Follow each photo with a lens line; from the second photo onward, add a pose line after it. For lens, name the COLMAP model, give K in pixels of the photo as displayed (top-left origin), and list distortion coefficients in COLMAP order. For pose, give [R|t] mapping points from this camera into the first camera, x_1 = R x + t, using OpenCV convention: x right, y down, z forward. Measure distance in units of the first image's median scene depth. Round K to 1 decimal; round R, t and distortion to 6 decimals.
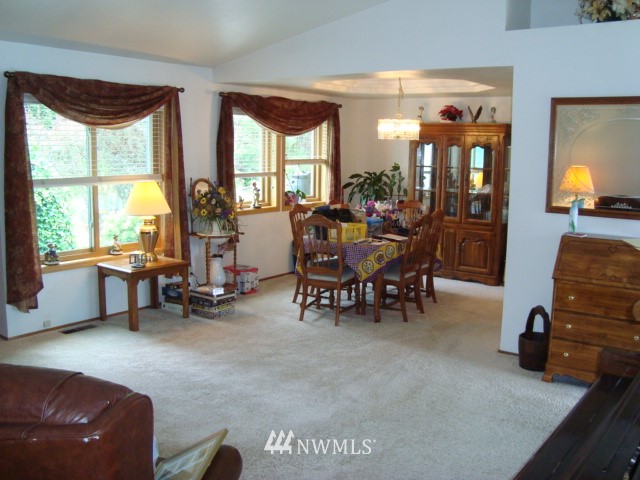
lens RADIAL K [[631.1, 0, 327.5], [0, 631.1, 240.1], [0, 0, 1]] dist [-0.194146, 0.190286]
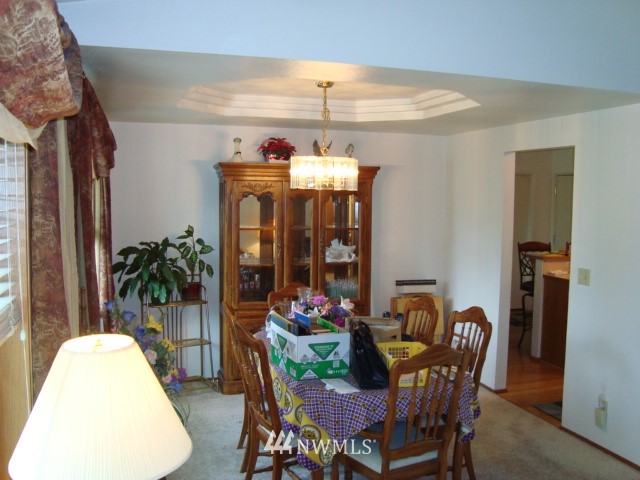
lens RADIAL K [[631.1, 0, 327.5], [0, 631.1, 240.1], [0, 0, 1]] dist [-0.194146, 0.190286]
pose [[0.588193, -0.063922, 0.806190, -0.331302], [0.117926, 0.992995, -0.007305, -0.091082], [-0.800076, 0.099368, 0.591611, 0.545257]]
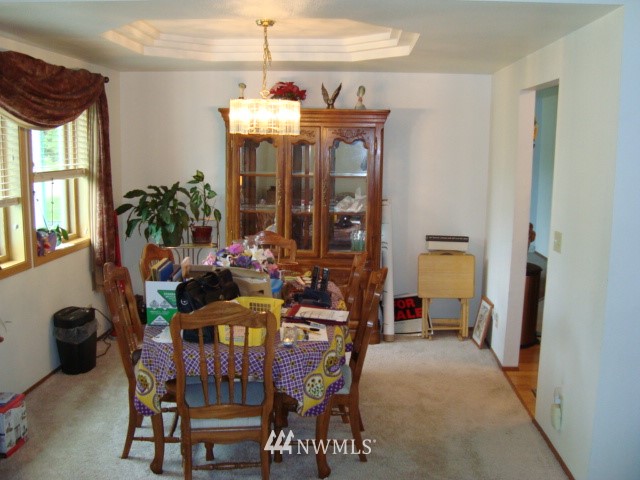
lens RADIAL K [[631.1, 0, 327.5], [0, 631.1, 240.1], [0, 0, 1]] dist [-0.194146, 0.190286]
pose [[0.834991, -0.086769, 0.543380, -0.142366], [0.079982, 0.996140, 0.036162, -0.066932], [-0.544420, 0.013266, 0.838708, 0.408195]]
